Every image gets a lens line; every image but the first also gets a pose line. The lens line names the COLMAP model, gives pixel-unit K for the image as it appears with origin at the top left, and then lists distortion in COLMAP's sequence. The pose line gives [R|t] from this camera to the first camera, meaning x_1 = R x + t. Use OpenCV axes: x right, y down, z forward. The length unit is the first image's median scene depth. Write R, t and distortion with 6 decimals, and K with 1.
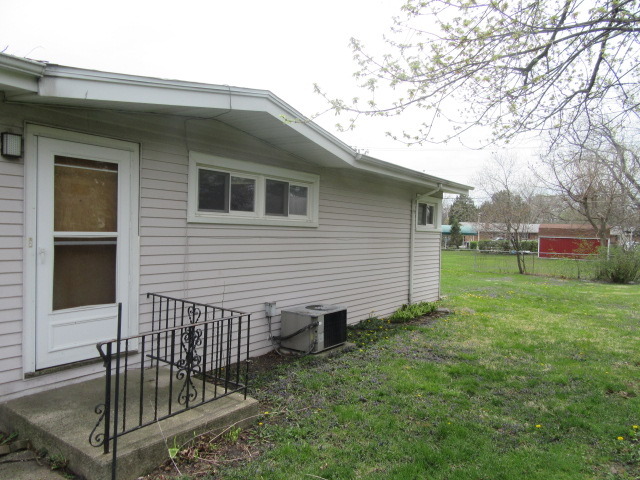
lens RADIAL K [[470.7, 0, 320.0], [0, 470.7, 240.0], [0, 0, 1]] dist [0.008104, 0.002340]
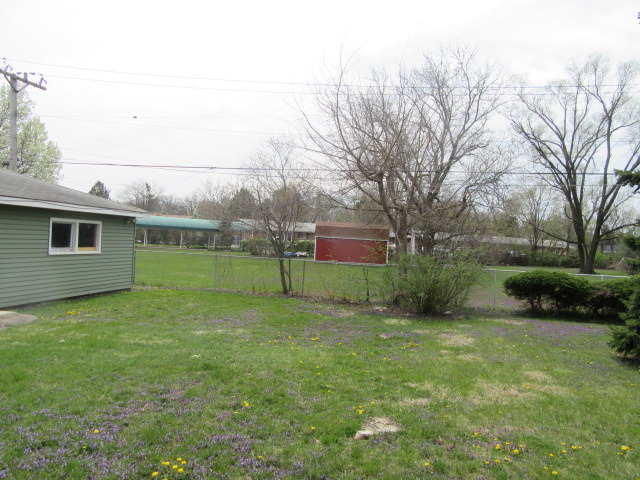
lens RADIAL K [[470.7, 0, 320.0], [0, 470.7, 240.0], [0, 0, 1]] dist [0.008104, 0.002340]
pose [[0.904055, 0.024088, 0.426738, 0.148524], [-0.026188, 0.999657, -0.000947, -0.000708], [-0.426614, -0.010320, 0.904375, 0.308689]]
